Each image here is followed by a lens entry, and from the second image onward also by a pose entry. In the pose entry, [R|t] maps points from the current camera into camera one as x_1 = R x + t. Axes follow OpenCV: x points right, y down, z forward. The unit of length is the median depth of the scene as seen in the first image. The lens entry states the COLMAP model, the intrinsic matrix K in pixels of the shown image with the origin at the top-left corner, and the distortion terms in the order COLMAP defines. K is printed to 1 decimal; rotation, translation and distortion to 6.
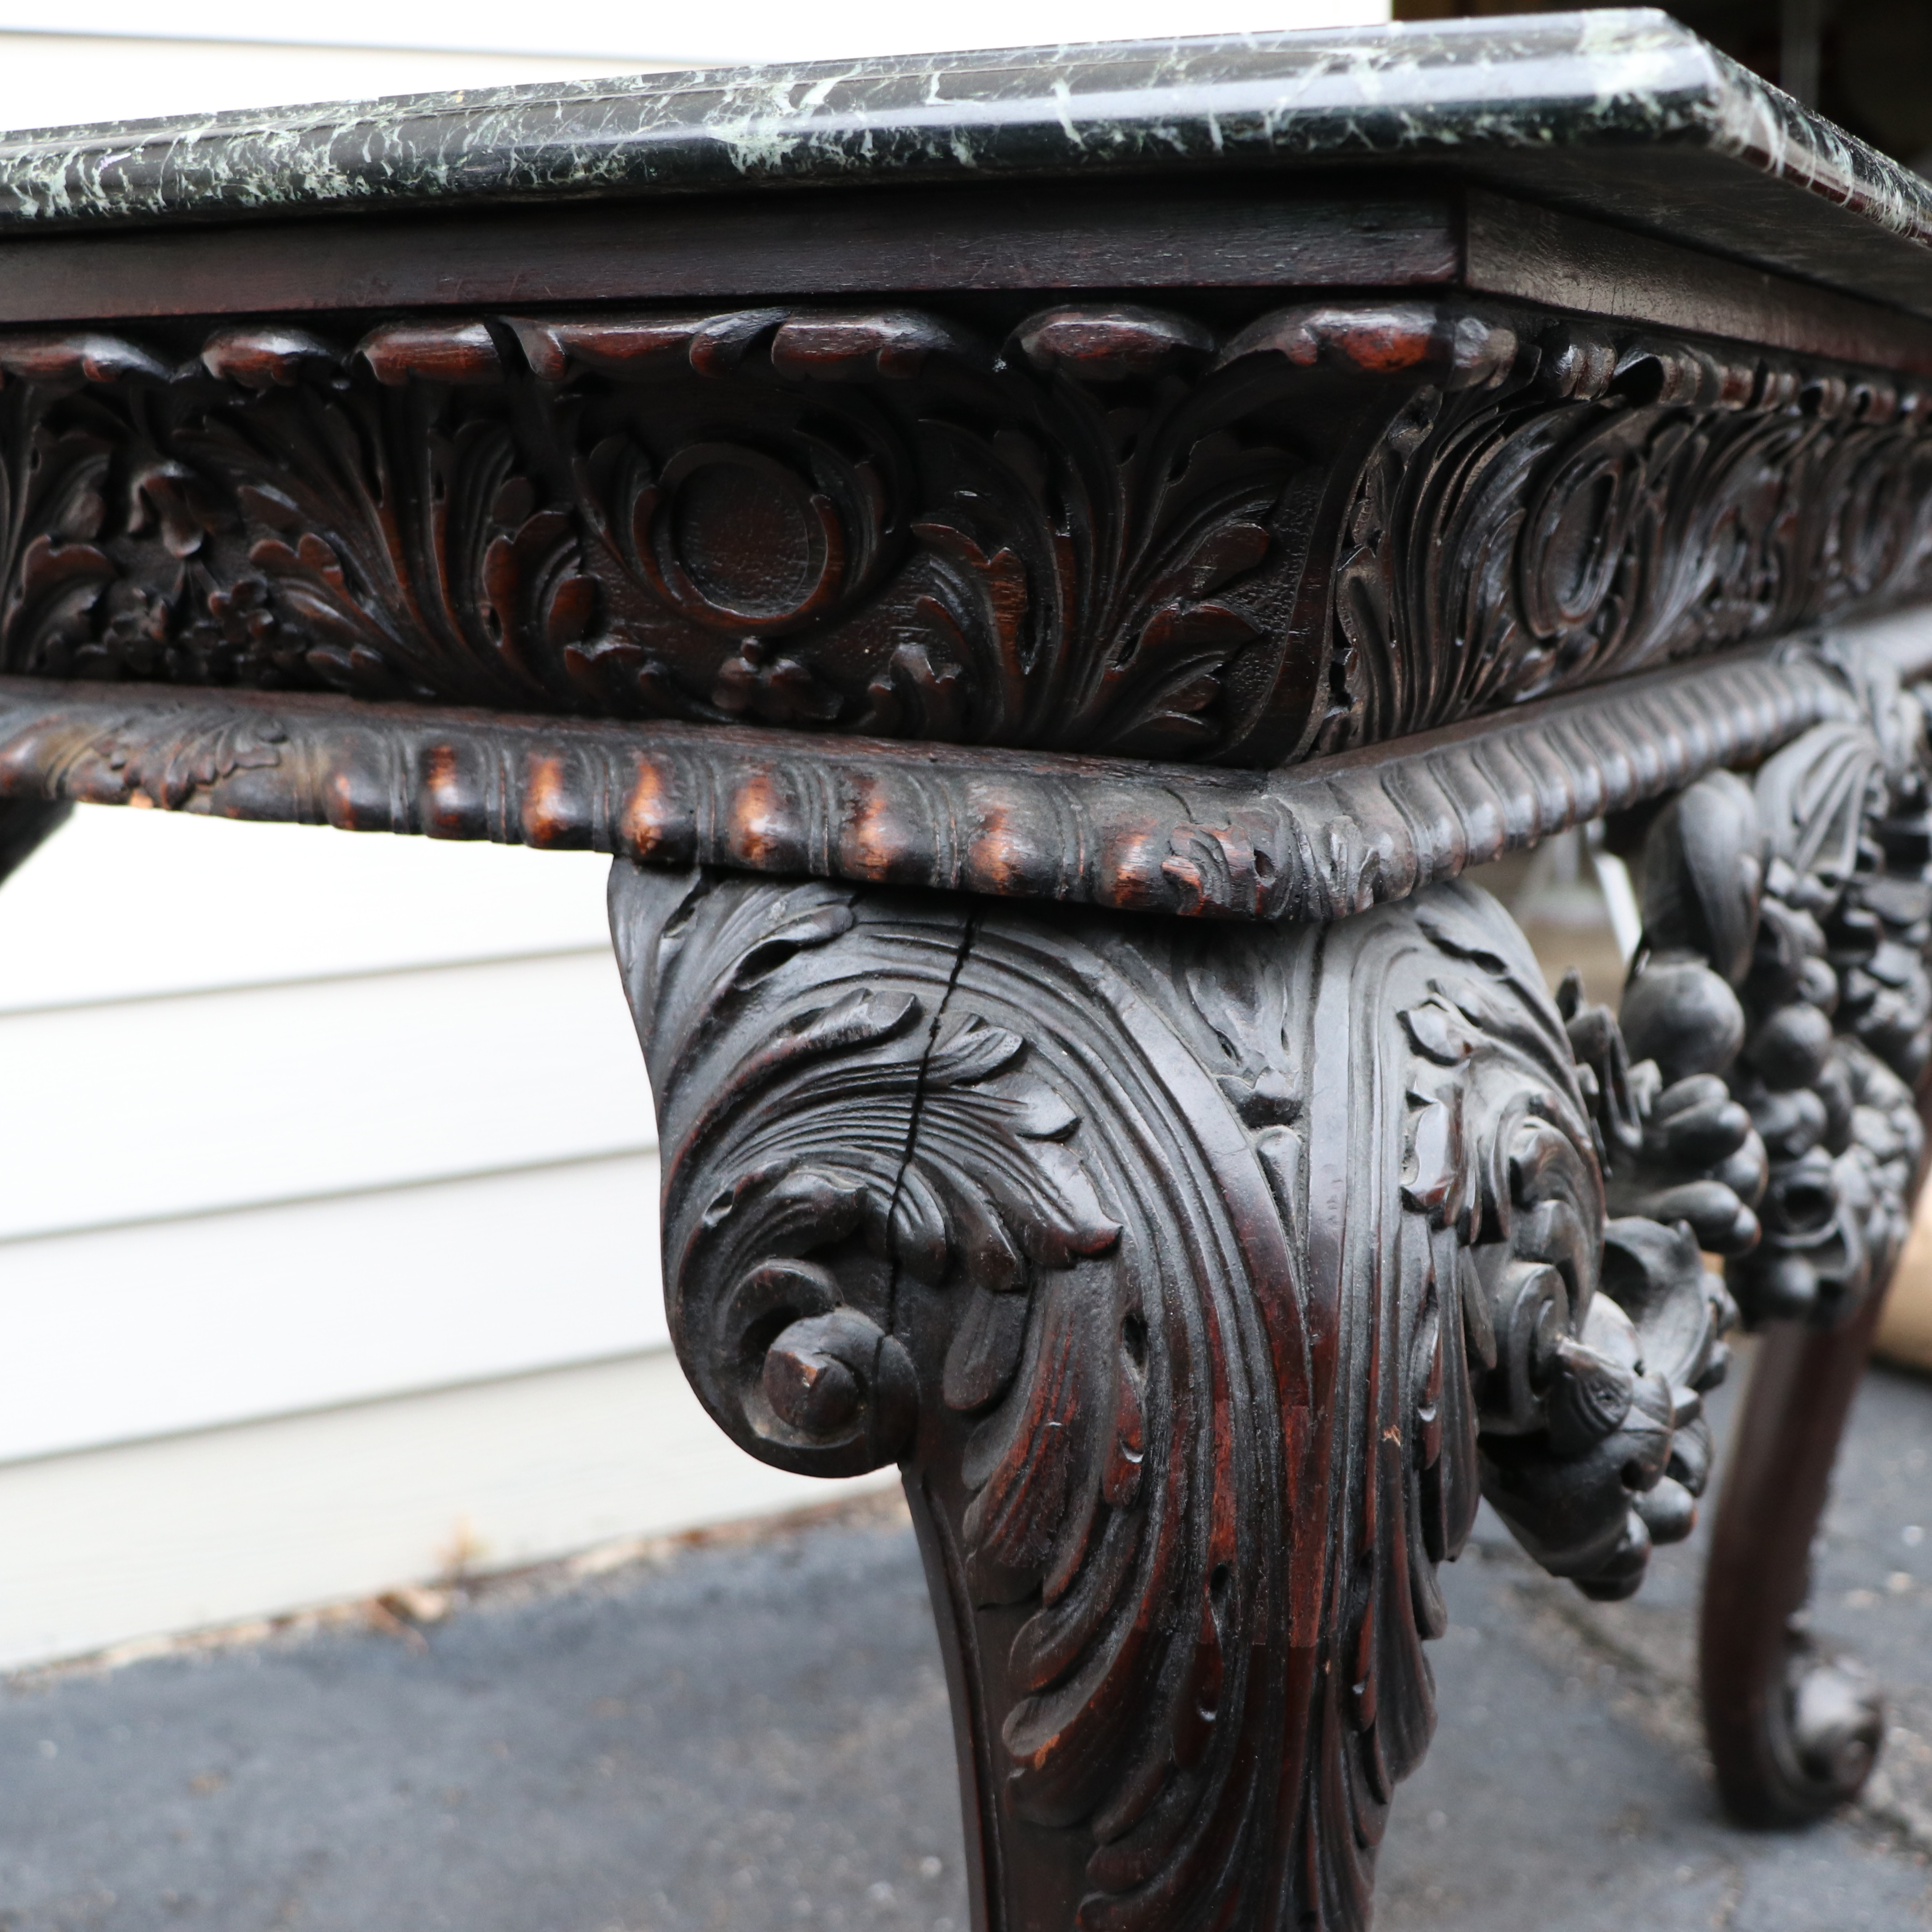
lens RADIAL K [[2601.6, 0, 966.0], [0, 2601.6, 966.0], [0, 0, 1]] dist [-0.120597, 0.070055]
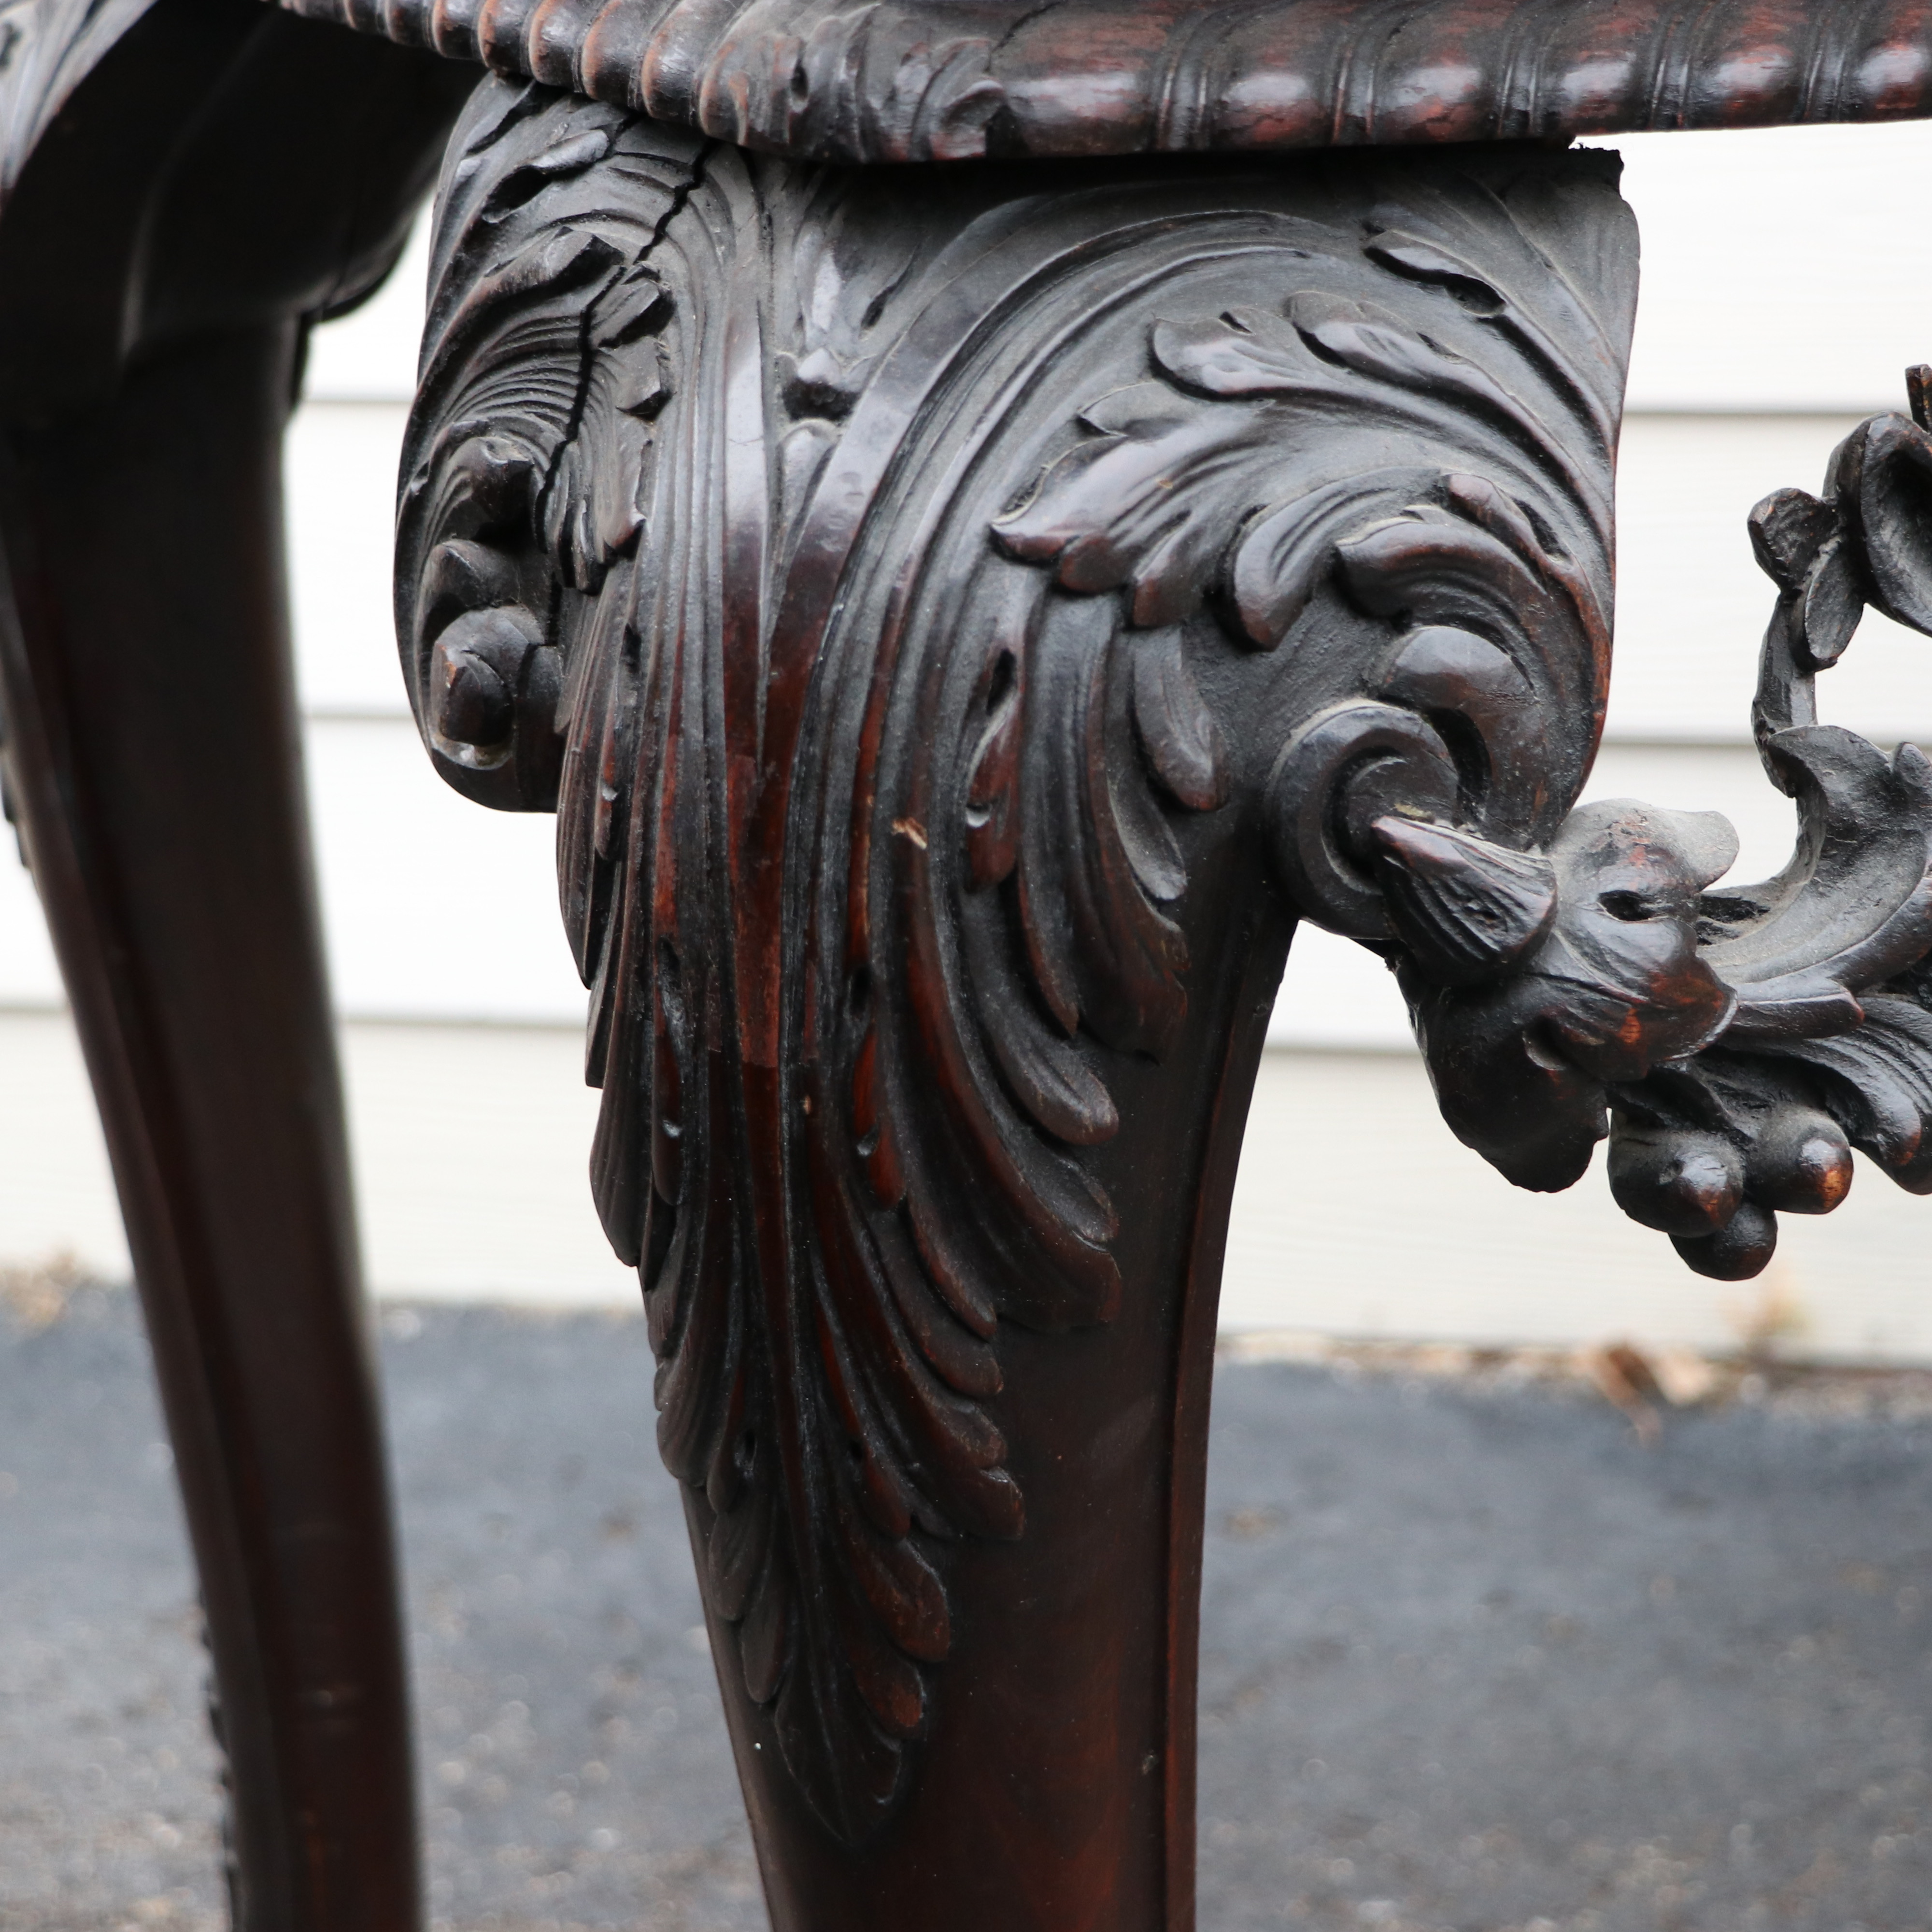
lens RADIAL K [[4411.0, 0, 965.9], [0, 4411.0, 929.2], [0, 0, 1]] dist [0.002560, 0.425797]
pose [[0.796177, 0.165691, -0.581935, 0.925631], [-0.113057, 0.985575, 0.125937, 0.037984], [0.594407, -0.034476, 0.803425, -0.069598]]
